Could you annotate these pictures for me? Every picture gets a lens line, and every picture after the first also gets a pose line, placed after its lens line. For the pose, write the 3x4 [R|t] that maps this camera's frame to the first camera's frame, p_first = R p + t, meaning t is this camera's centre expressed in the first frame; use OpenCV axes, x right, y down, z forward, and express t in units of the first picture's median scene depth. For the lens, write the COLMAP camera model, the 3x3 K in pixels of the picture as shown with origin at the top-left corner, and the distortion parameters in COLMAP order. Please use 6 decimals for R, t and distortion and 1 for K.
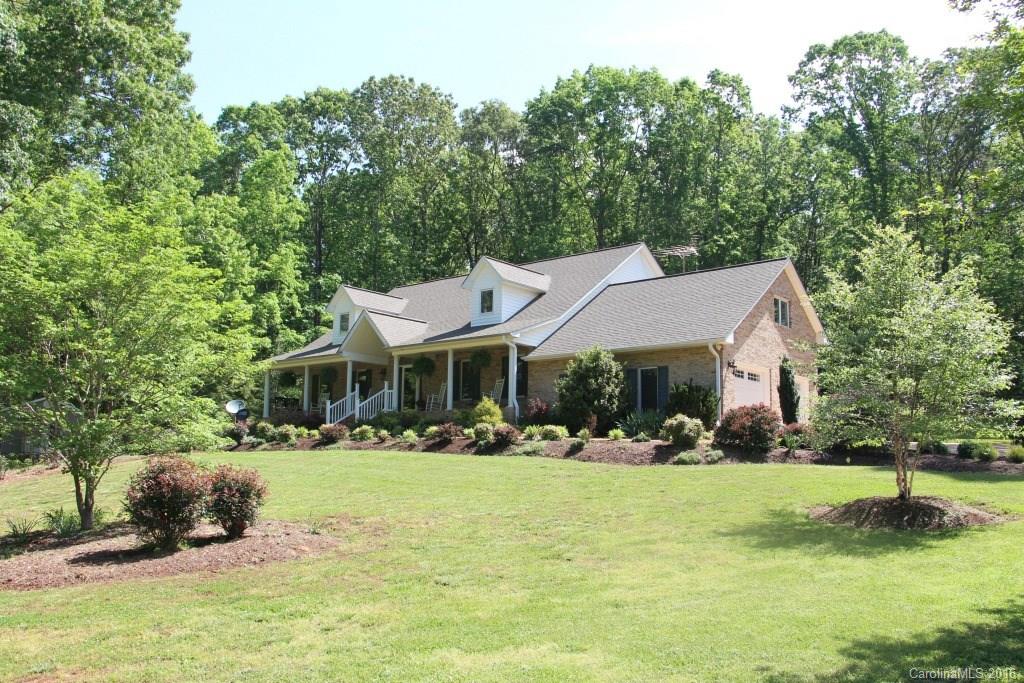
lens RADIAL K [[845.0, 0, 509.8], [0, 845.0, 345.4], [0, 0, 1]] dist [-0.052703, 0.023962]
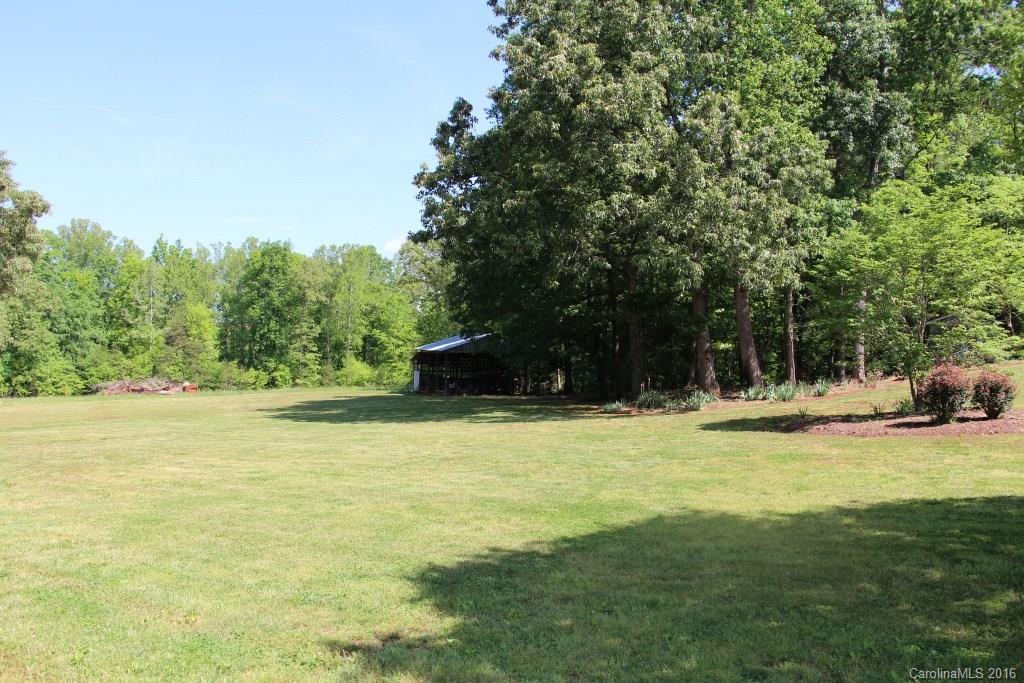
lens RADIAL K [[845.0, 0, 512.0], [0, 845.0, 344.0], [0, 0, 1]] dist [-0.052703, 0.023962]
pose [[0.489229, -0.019146, -0.871945, 0.575109], [0.122278, 0.991390, 0.046838, -0.084841], [0.863541, -0.129534, 0.487358, -0.484456]]
